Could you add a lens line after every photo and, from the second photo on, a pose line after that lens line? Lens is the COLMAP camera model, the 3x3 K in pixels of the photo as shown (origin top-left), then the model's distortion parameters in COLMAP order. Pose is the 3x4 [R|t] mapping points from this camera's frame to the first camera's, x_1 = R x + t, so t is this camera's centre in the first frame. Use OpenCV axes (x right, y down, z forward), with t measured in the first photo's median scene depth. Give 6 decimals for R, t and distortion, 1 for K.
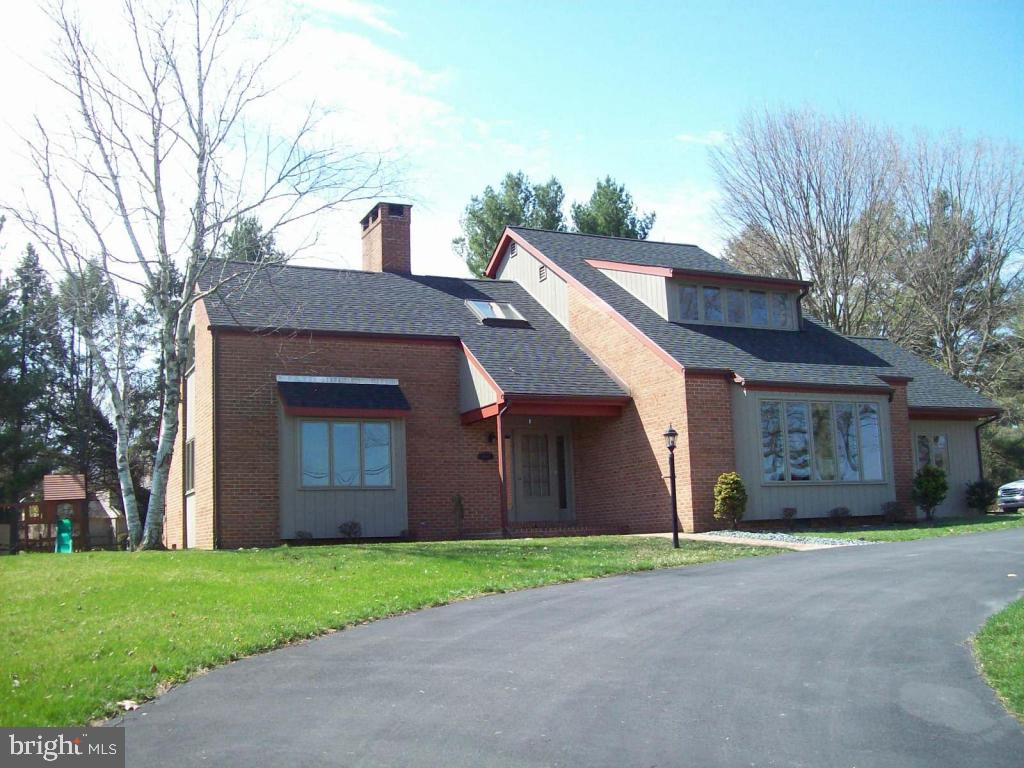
lens RADIAL K [[1081.7, 0, 512.0], [0, 1081.7, 384.0], [0, 0, 1]] dist [-0.188306, 0.165699]
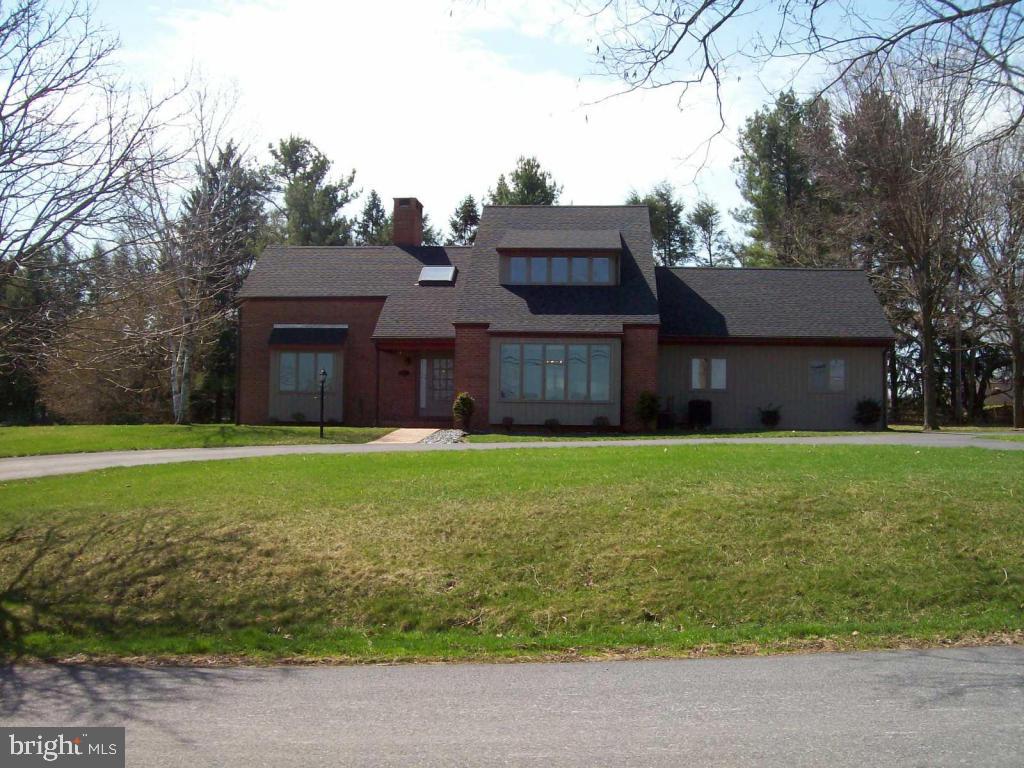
lens RADIAL K [[1081.7, 0, 512.0], [0, 1081.7, 384.0], [0, 0, 1]] dist [-0.188306, 0.165699]
pose [[0.869990, 0.029345, -0.492195, 0.873540], [0.028515, 0.993562, 0.109639, -0.083170], [0.492243, -0.109420, 0.863553, -0.261295]]
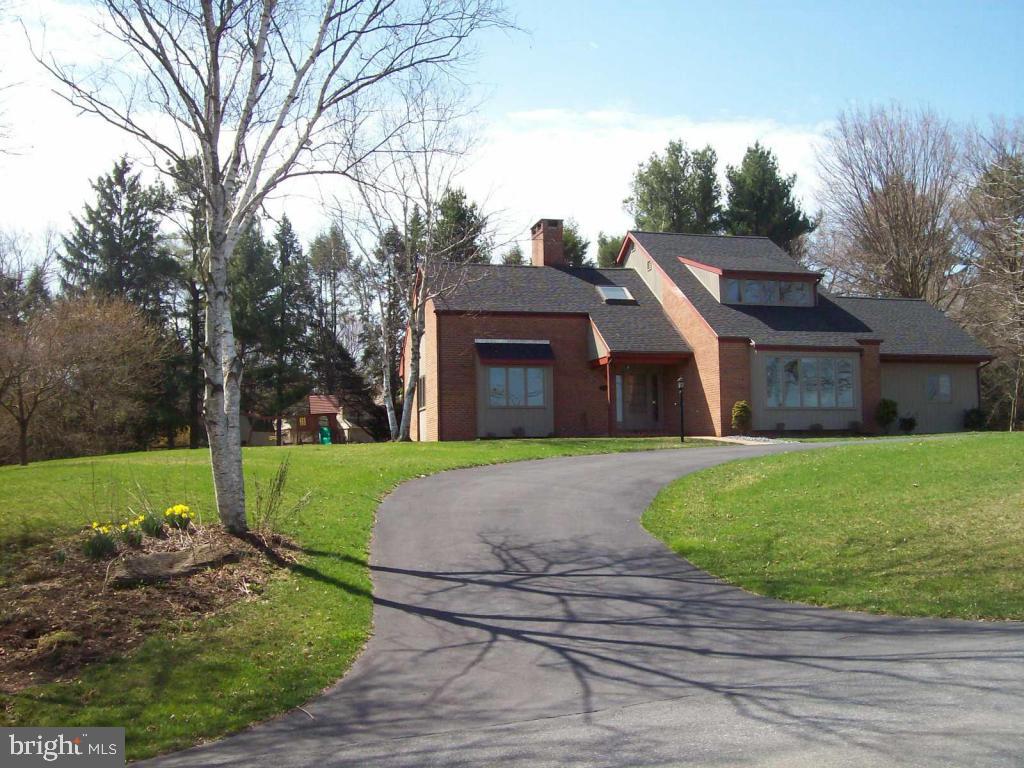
lens RADIAL K [[1081.7, 0, 512.0], [0, 1081.7, 384.0], [0, 0, 1]] dist [-0.188306, 0.165699]
pose [[0.982174, 0.008871, -0.187766, 0.141843], [0.005656, 0.997039, 0.076690, -0.062368], [0.187891, -0.076385, 0.979215, -0.590558]]
